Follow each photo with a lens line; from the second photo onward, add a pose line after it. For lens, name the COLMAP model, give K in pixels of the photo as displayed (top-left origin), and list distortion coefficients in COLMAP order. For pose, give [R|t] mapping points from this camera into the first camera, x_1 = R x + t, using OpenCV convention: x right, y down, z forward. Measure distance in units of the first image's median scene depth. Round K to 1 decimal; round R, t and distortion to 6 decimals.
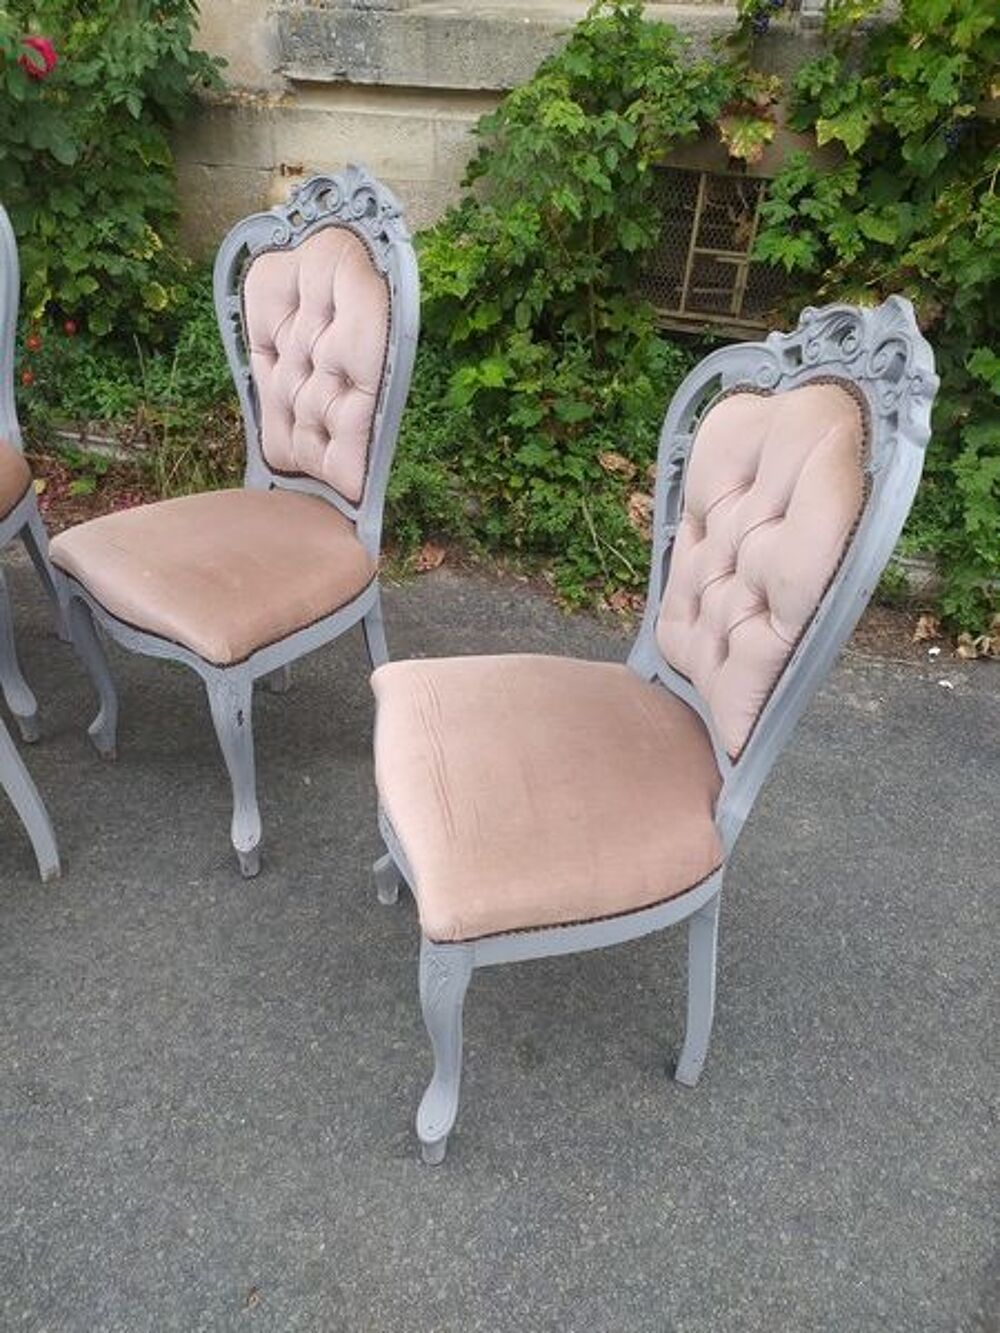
lens RADIAL K [[1009.3, 0, 488.3], [0, 1009.3, 664.4], [0, 0, 1]] dist [0.045490, -0.061885]
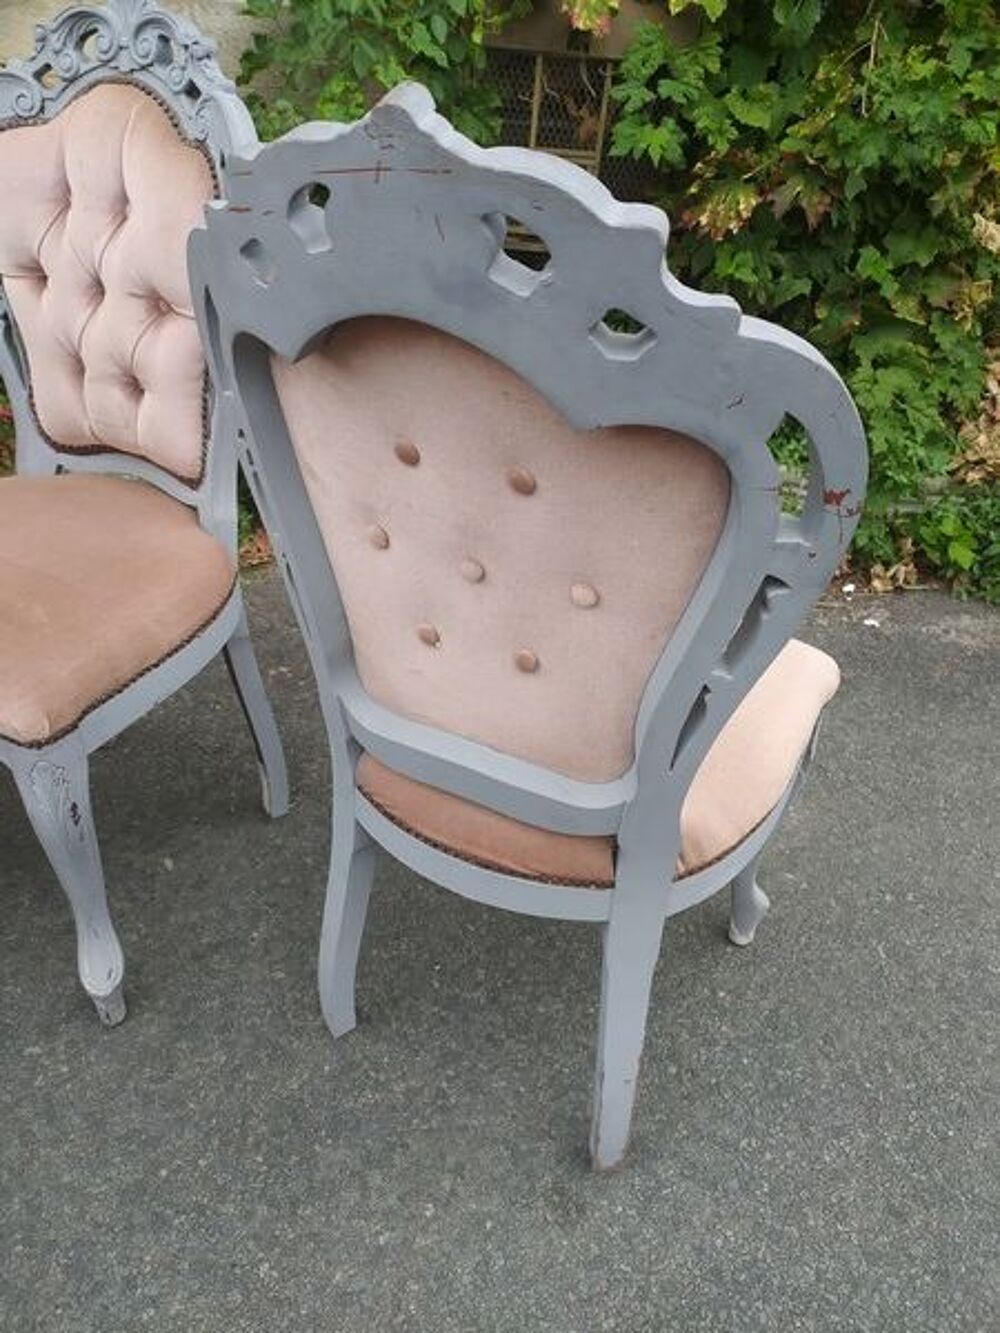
lens RADIAL K [[1009.3, 0, 504.0], [0, 1009.3, 666.8], [0, 0, 1]] dist [0.045490, -0.061885]
pose [[0.967473, -0.135205, 0.213813, -0.071150], [0.128679, 0.990700, 0.044216, -0.025945], [-0.217803, -0.015264, 0.975873, 0.199410]]
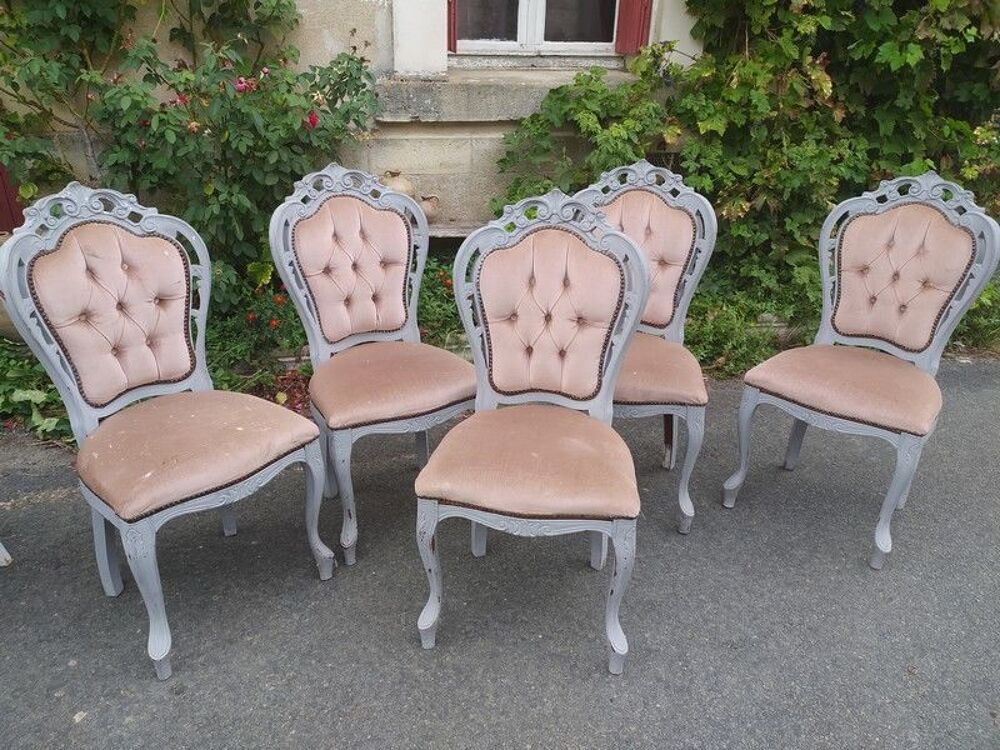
lens RADIAL K [[757.2, 0, 495.2], [0, 757.2, 379.2], [0, 0, 1]] dist [0.045490, -0.061885]
pose [[0.874416, -0.214809, 0.435033, -0.839435], [0.284293, 0.953441, -0.100642, -0.008145], [-0.393160, 0.211680, 0.894772, -0.100372]]
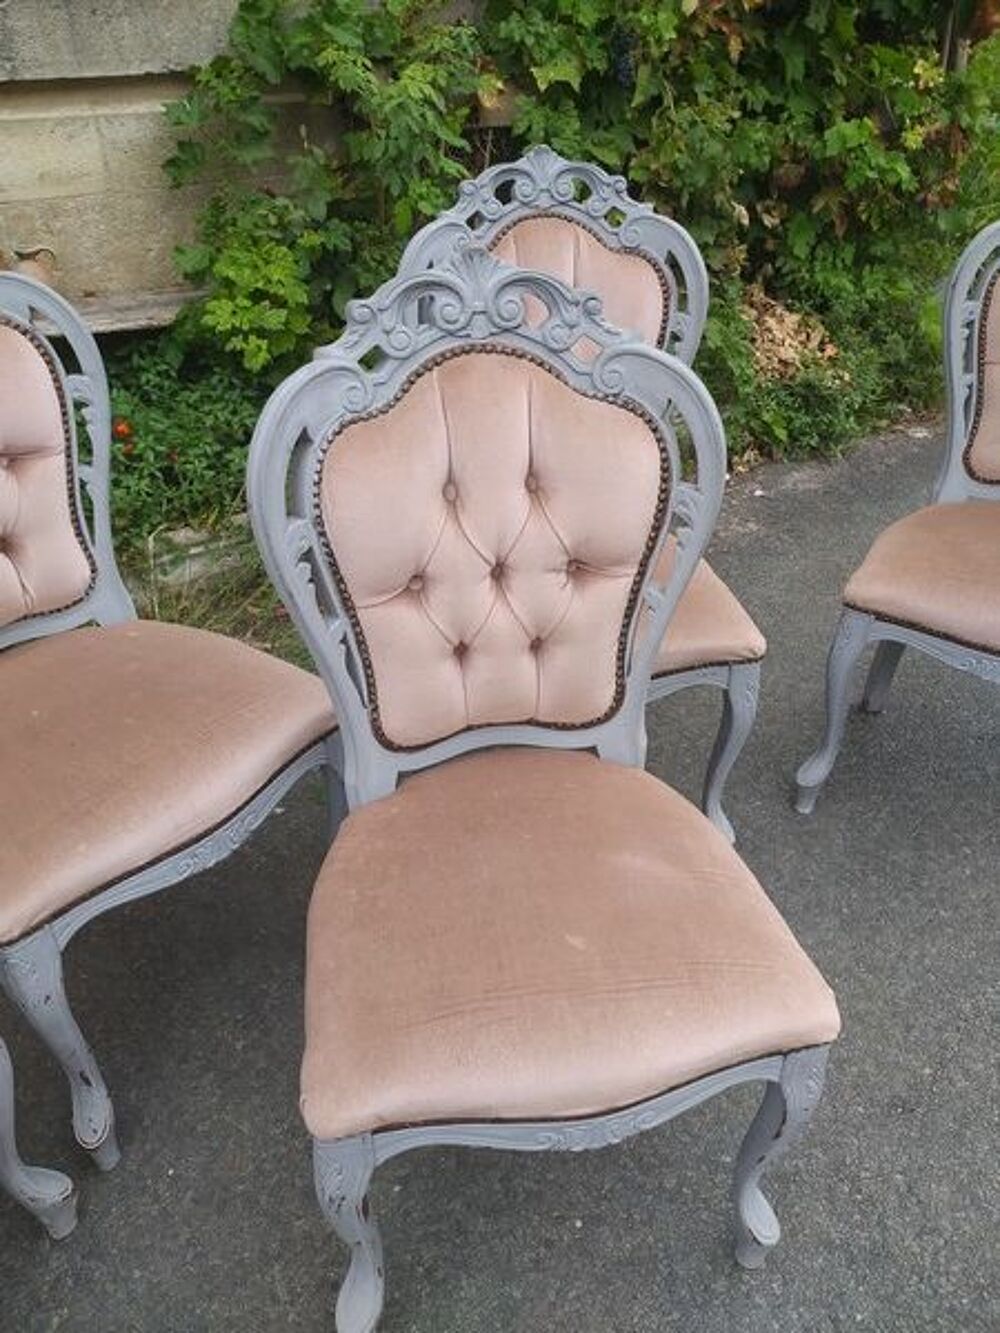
lens RADIAL K [[1009.3, 0, 503.5], [0, 1009.3, 667.6], [0, 0, 1]] dist [0.045490, -0.061885]
pose [[0.636548, -0.460498, 0.618666, -0.711255], [0.438376, 0.876025, 0.201013, -0.204176], [-0.634533, 0.143254, 0.759504, 0.279883]]
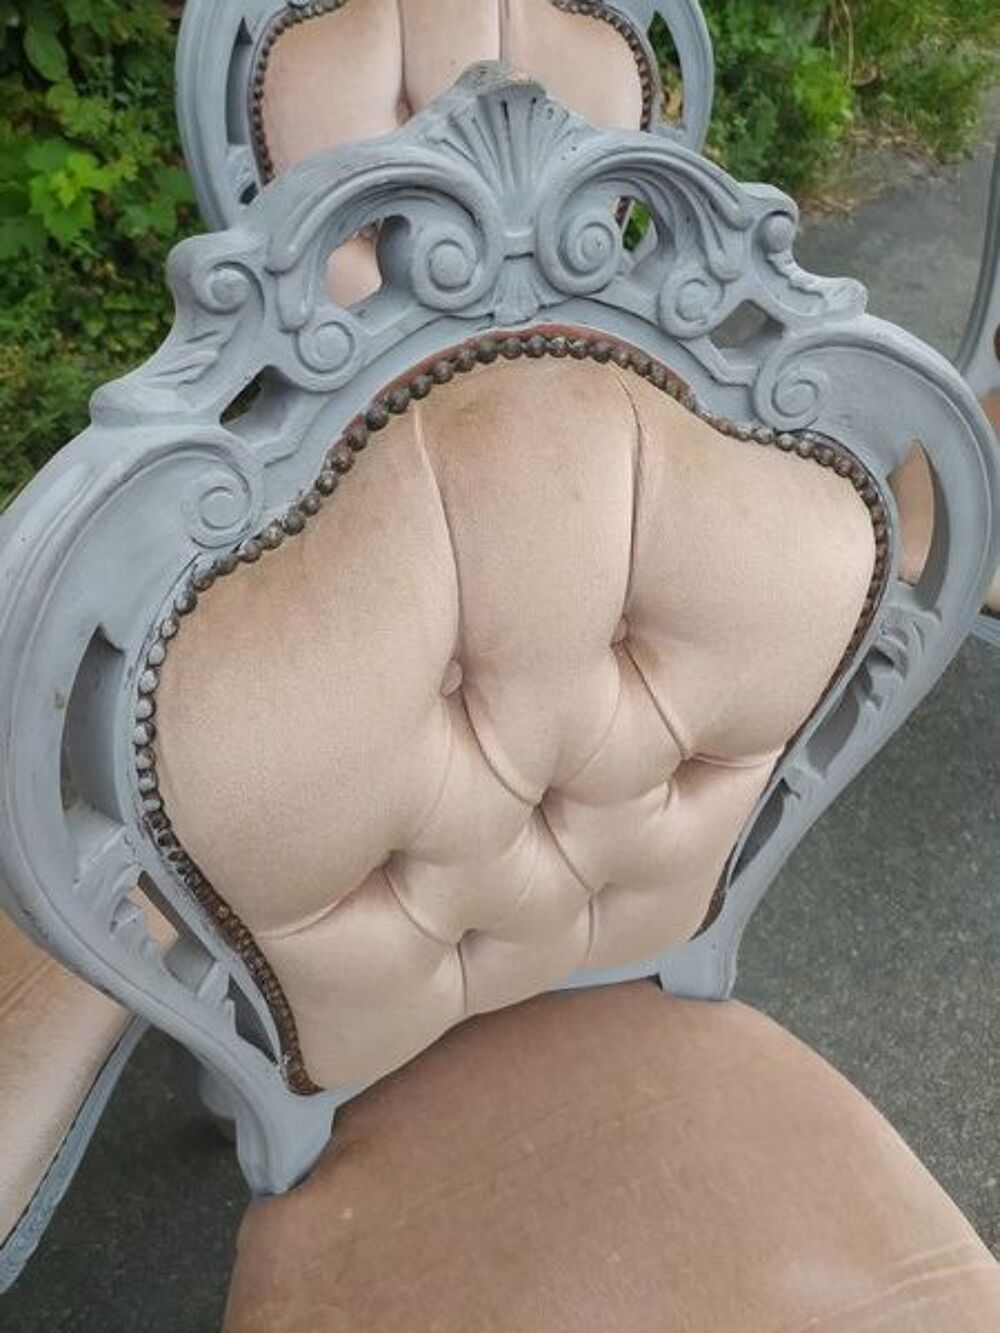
lens RADIAL K [[1009.3, 0, 492.2], [0, 1009.3, 666.1], [0, 0, 1]] dist [0.045490, -0.061885]
pose [[0.459079, -0.643998, 0.611975, -0.517694], [0.423208, 0.764200, 0.486716, -0.291647], [-0.781115, 0.035552, 0.623374, 0.507934]]
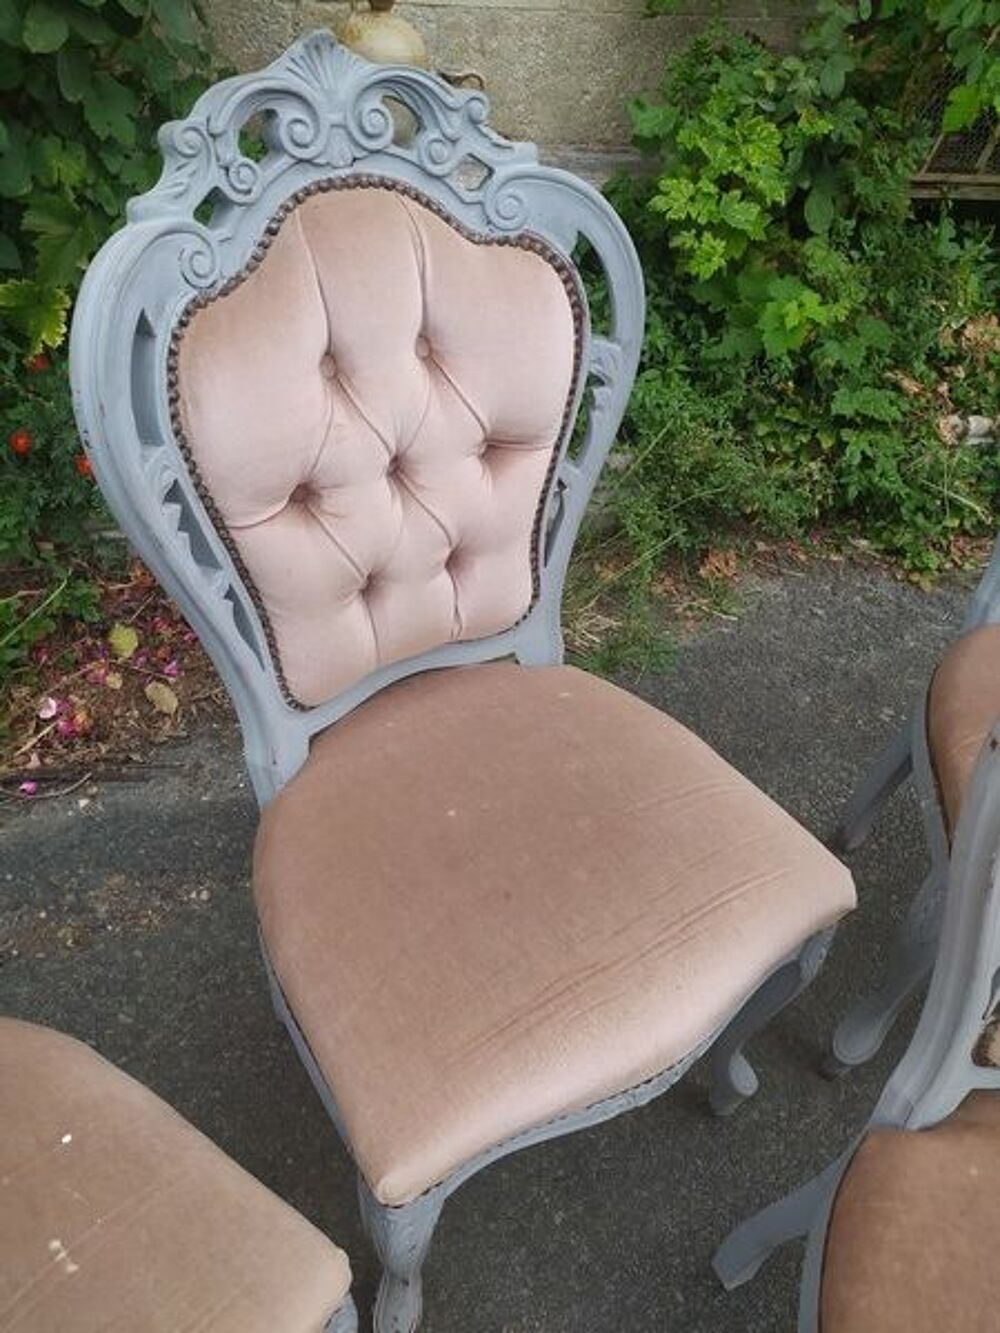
lens RADIAL K [[1009.3, 0, 490.6], [0, 1009.3, 665.5], [0, 0, 1]] dist [0.045490, -0.061885]
pose [[0.837770, -0.342402, 0.425326, -0.679395], [0.246886, 0.932318, 0.264254, -0.342231], [-0.487021, -0.116377, 0.865602, 0.523134]]
